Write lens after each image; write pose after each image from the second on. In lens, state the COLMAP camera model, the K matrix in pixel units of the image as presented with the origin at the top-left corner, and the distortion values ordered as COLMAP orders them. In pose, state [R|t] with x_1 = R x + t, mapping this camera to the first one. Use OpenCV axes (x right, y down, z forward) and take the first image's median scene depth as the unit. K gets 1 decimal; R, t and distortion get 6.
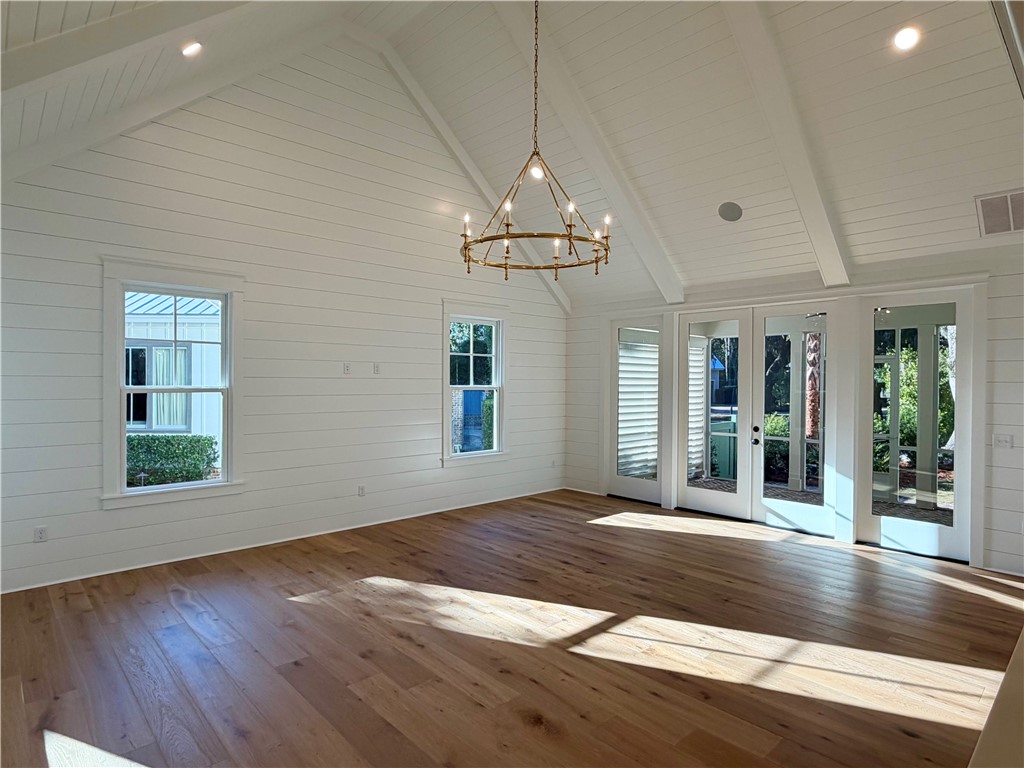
lens RADIAL K [[576.2, 0, 502.4], [0, 576.2, 385.9], [0, 0, 1]] dist [0.003633, -0.004027]
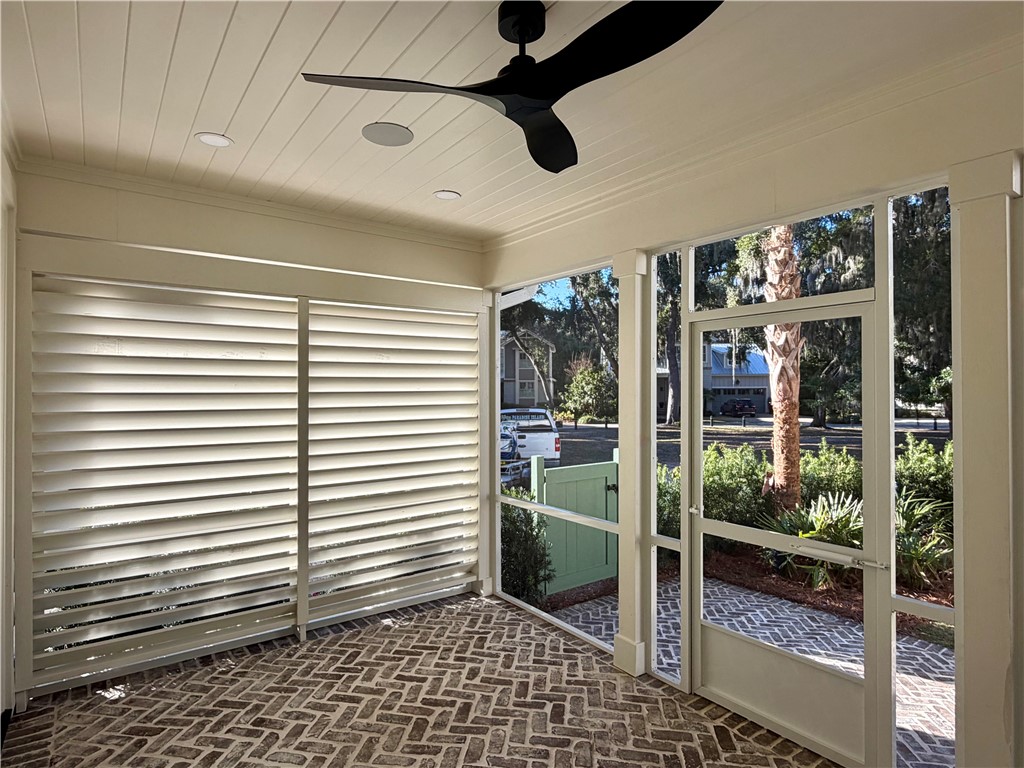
lens RADIAL K [[576.2, 0, 510.9], [0, 576.2, 385.4], [0, 0, 1]] dist [0.003633, -0.004027]
pose [[0.994226, -0.003704, -0.107244, 0.354489], [0.002491, 0.999931, -0.011443, -0.001645], [0.107279, 0.011110, 0.994167, 0.459414]]
